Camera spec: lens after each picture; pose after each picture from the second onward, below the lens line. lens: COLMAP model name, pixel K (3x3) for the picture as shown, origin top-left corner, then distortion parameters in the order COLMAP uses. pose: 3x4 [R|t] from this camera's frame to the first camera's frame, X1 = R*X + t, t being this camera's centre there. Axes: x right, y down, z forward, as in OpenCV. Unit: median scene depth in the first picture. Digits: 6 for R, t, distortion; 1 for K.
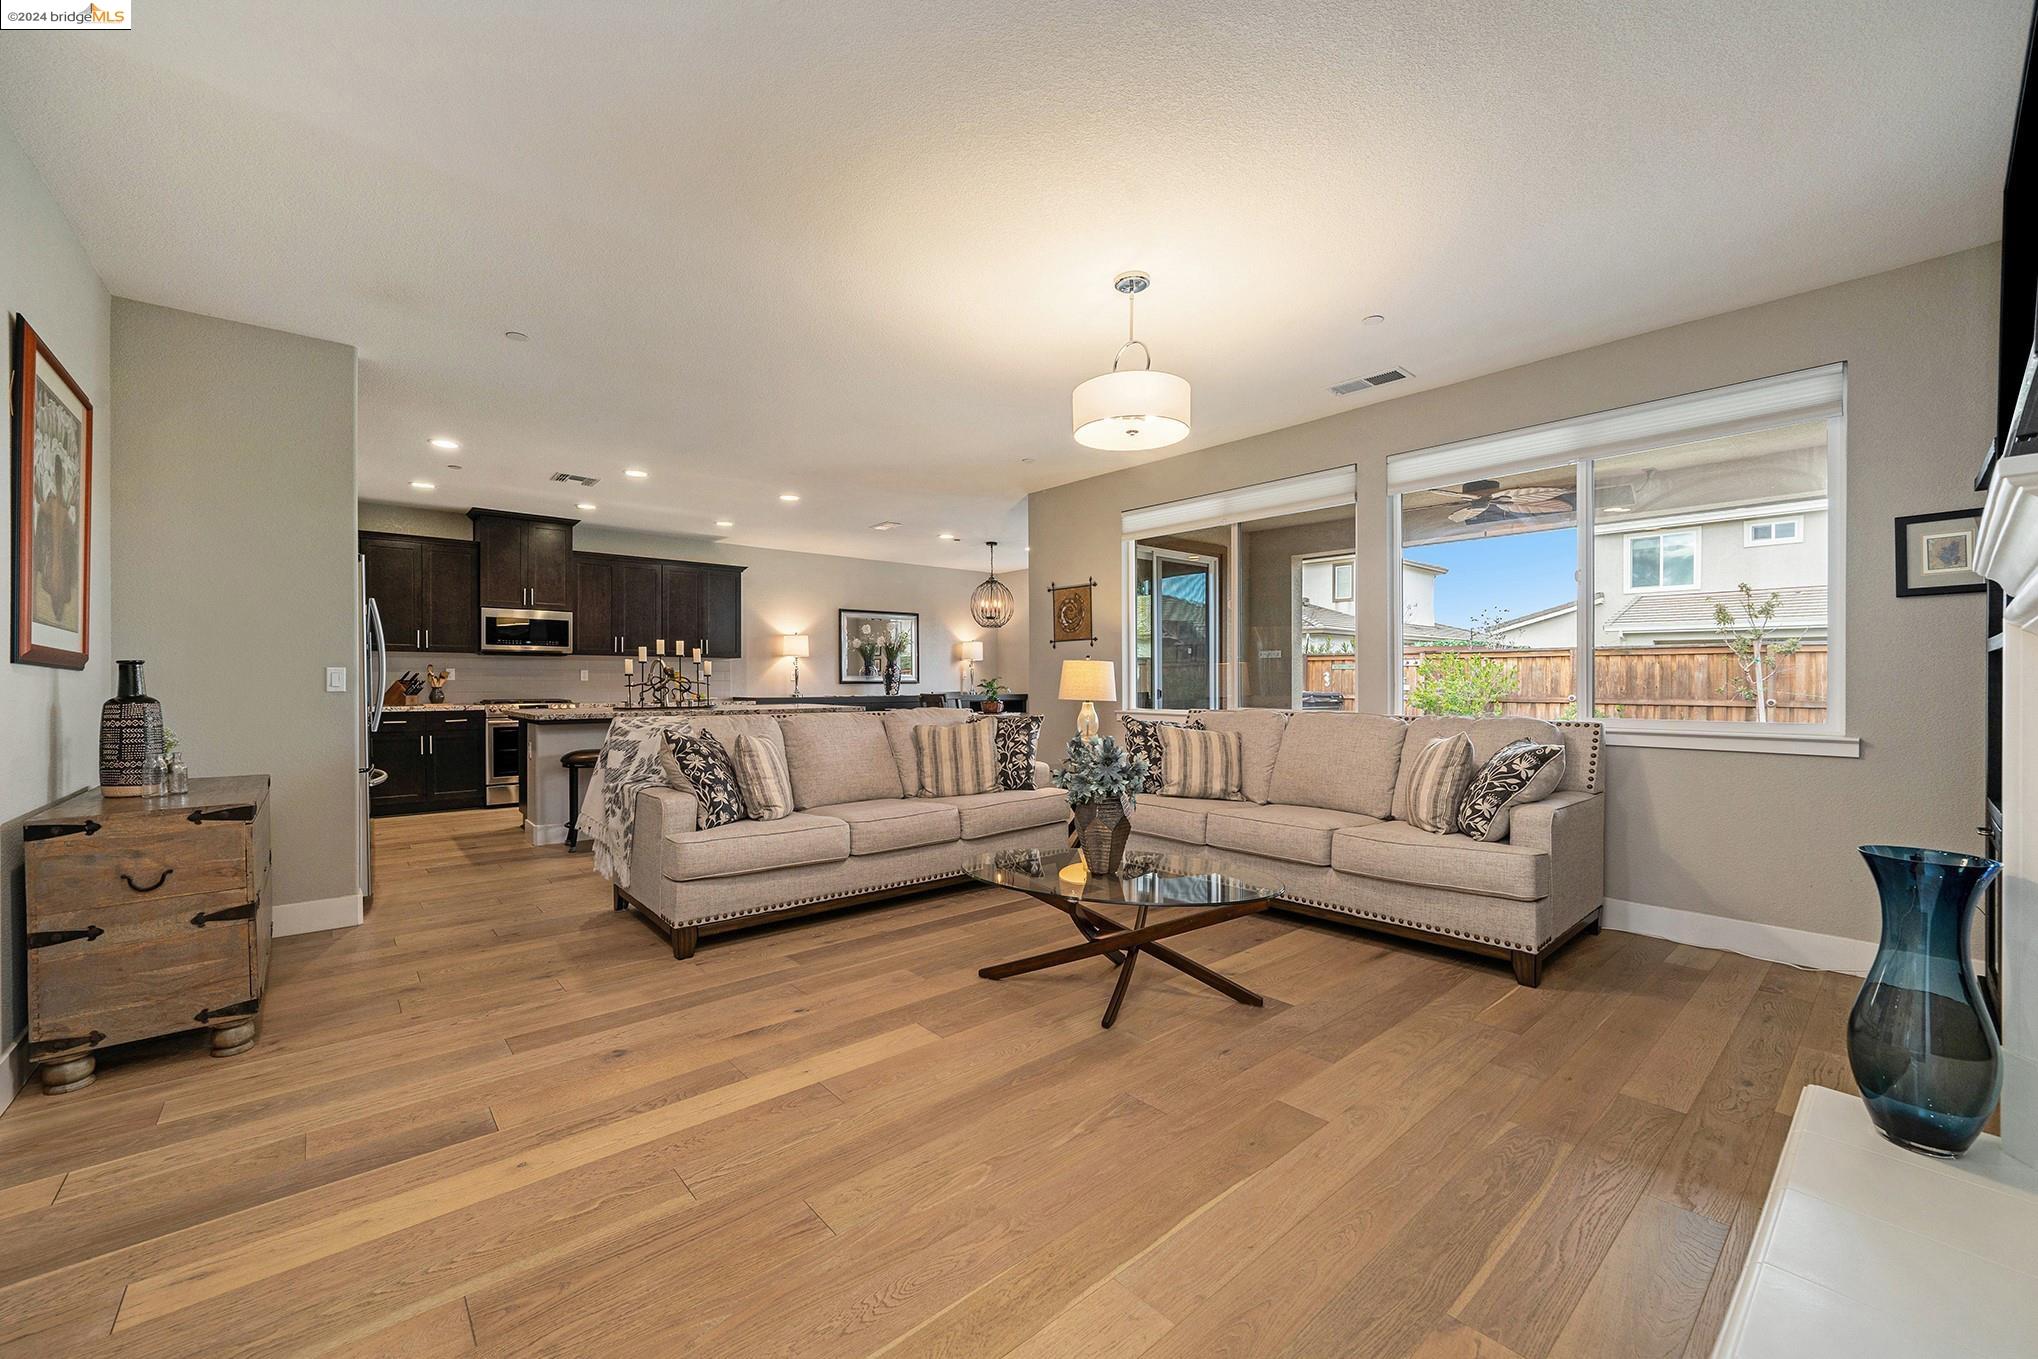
lens RADIAL K [[804.0, 0, 1013.7], [0, 804.0, 683.1], [0, 0, 1]] dist [-0.011010, 0.000281]
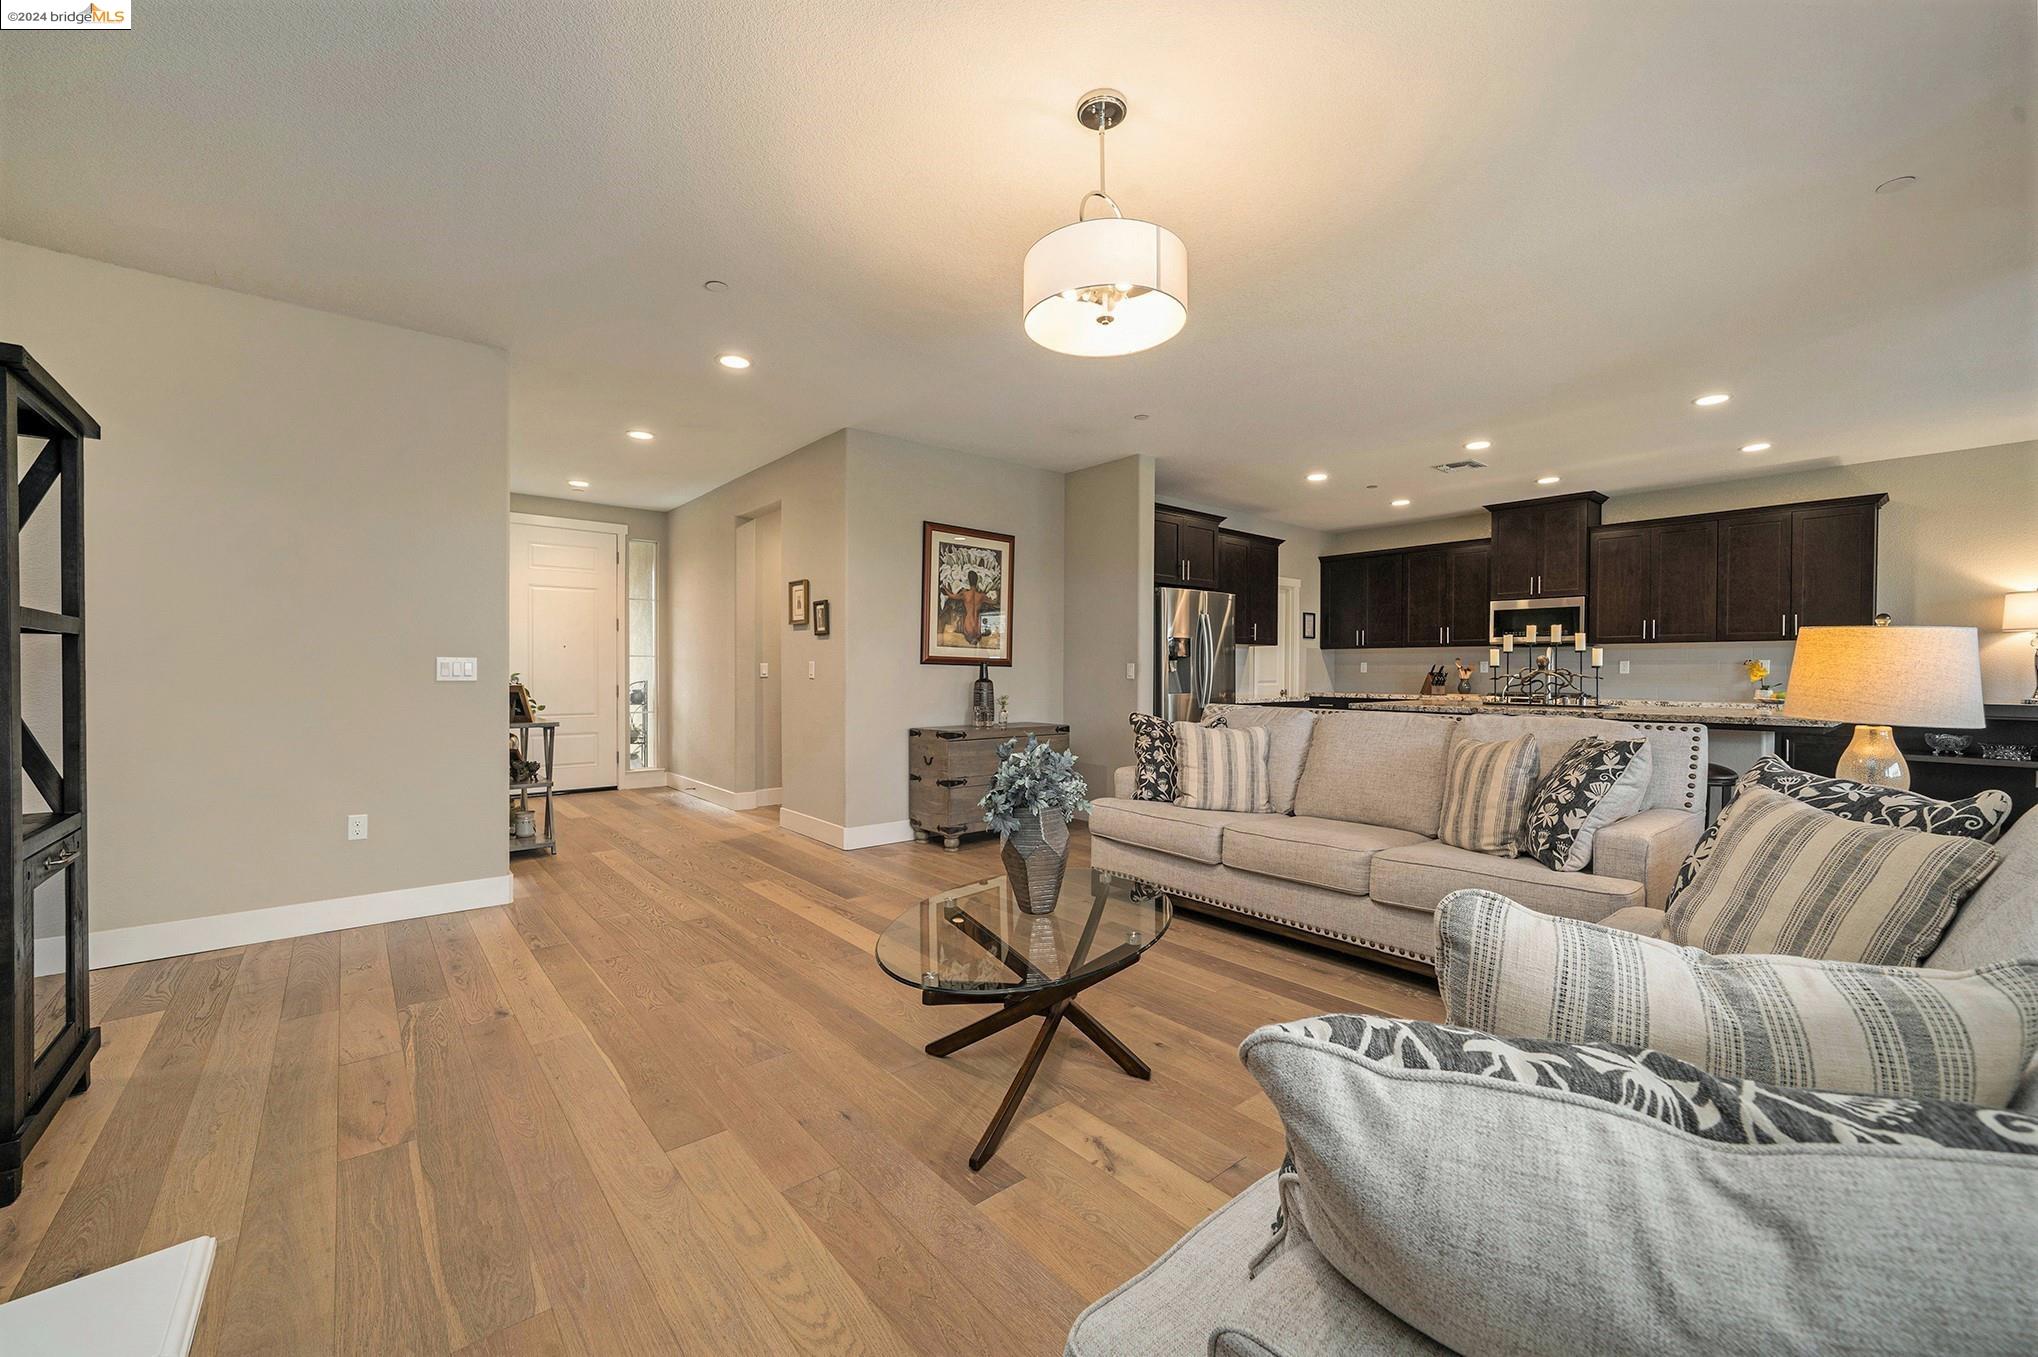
lens RADIAL K [[804.0, 0, 1013.7], [0, 804.0, 682.1], [0, 0, 1]] dist [-0.011010, 0.000281]
pose [[-0.014481, 0.014413, -0.999791, 0.741211], [-0.006823, 0.999871, 0.014513, -0.004056], [0.999872, 0.007031, -0.014380, 0.804677]]
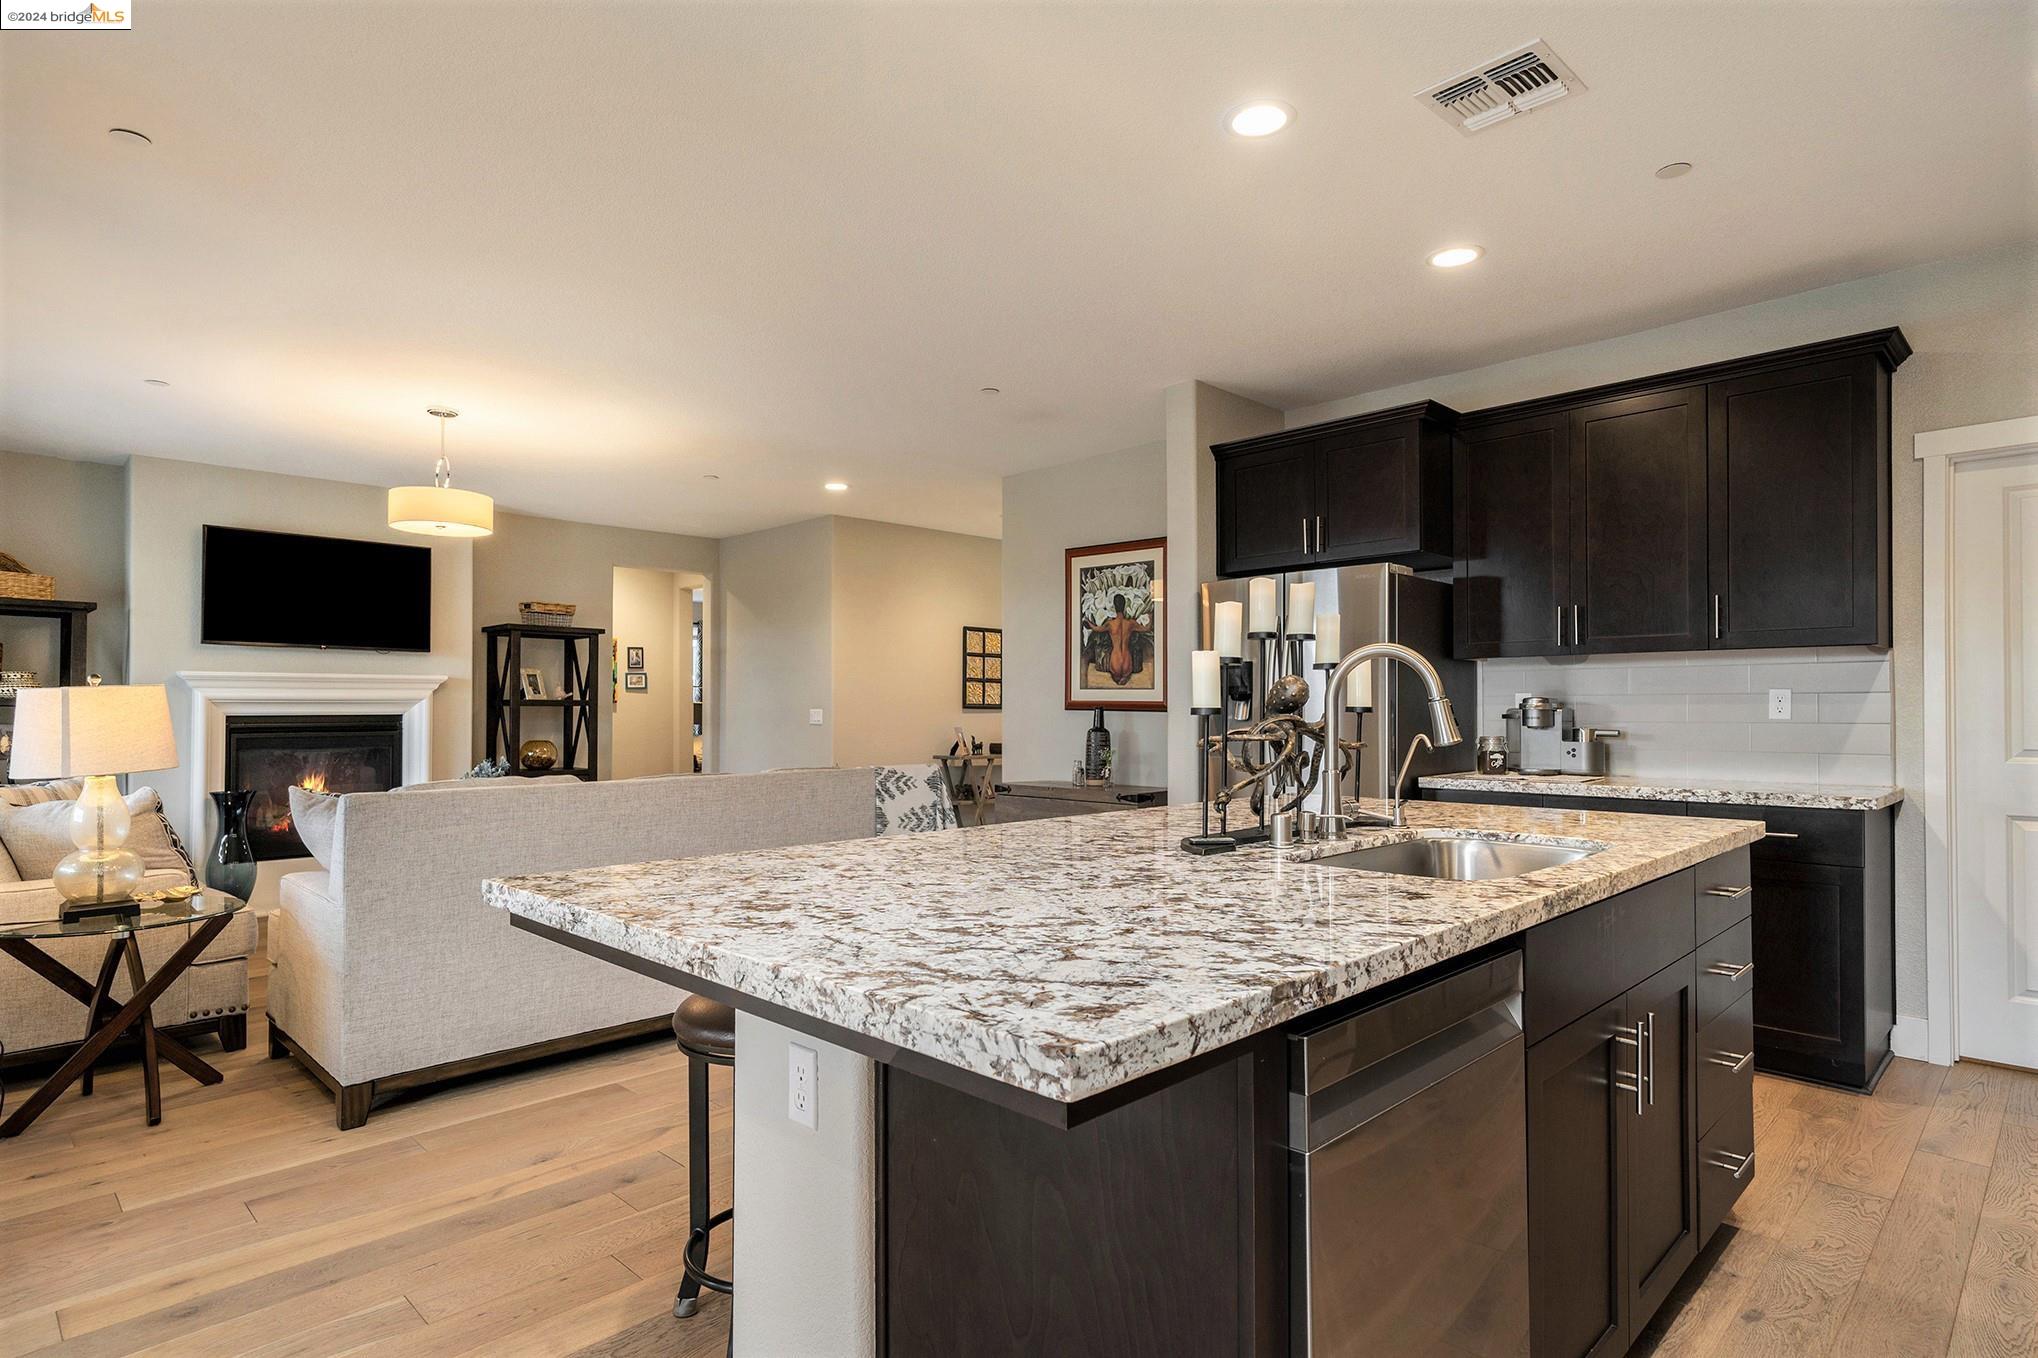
lens RADIAL K [[1071.2, 0, 1020.6], [0, 1071.2, 690.1], [0, 0, 1]] dist [0.012441, -0.000482]
pose [[-0.997339, 0.001836, -0.072874, -0.556708], [0.003013, 0.999867, -0.016035, -0.019374], [0.072835, -0.016212, -0.997212, 2.381496]]
